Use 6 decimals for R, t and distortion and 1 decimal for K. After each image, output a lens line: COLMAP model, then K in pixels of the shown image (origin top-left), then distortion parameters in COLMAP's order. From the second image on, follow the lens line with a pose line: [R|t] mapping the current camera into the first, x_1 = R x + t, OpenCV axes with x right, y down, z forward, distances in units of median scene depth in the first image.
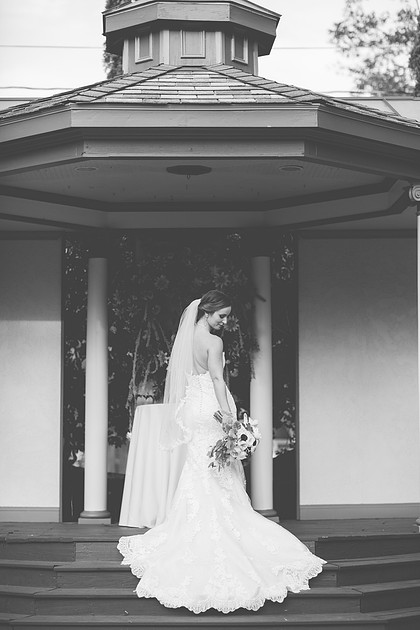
lens RADIAL K [[1565.5, 0, 210.0], [0, 1565.5, 315.0], [0, 0, 1]] dist [-0.075134, -0.353352]
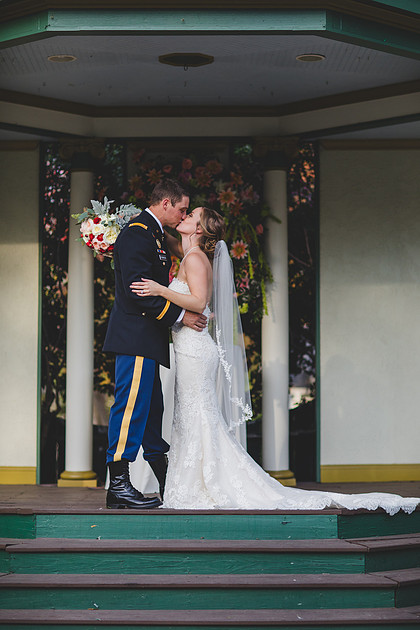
lens RADIAL K [[1565.5, 0, 210.0], [0, 1565.5, 315.0], [0, 0, 1]] dist [-0.075134, -0.353352]
pose [[0.999862, 0.002061, -0.016484, 0.013064], [-0.001541, 0.999503, 0.031491, 0.015938], [0.016540, -0.031461, 0.999368, 0.177972]]
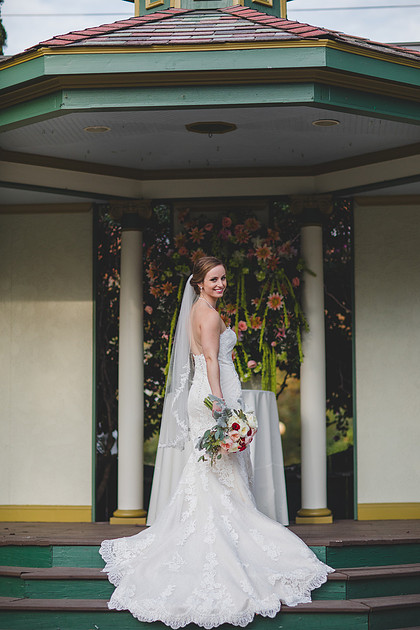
lens RADIAL K [[1565.5, 0, 210.0], [0, 1565.5, 315.0], [0, 0, 1]] dist [-0.075134, -0.353352]
pose [[0.993114, -0.012345, -0.116502, 0.090123], [0.012582, 0.999920, 0.001294, 0.013182], [0.116476, -0.002750, 0.993190, 0.116514]]
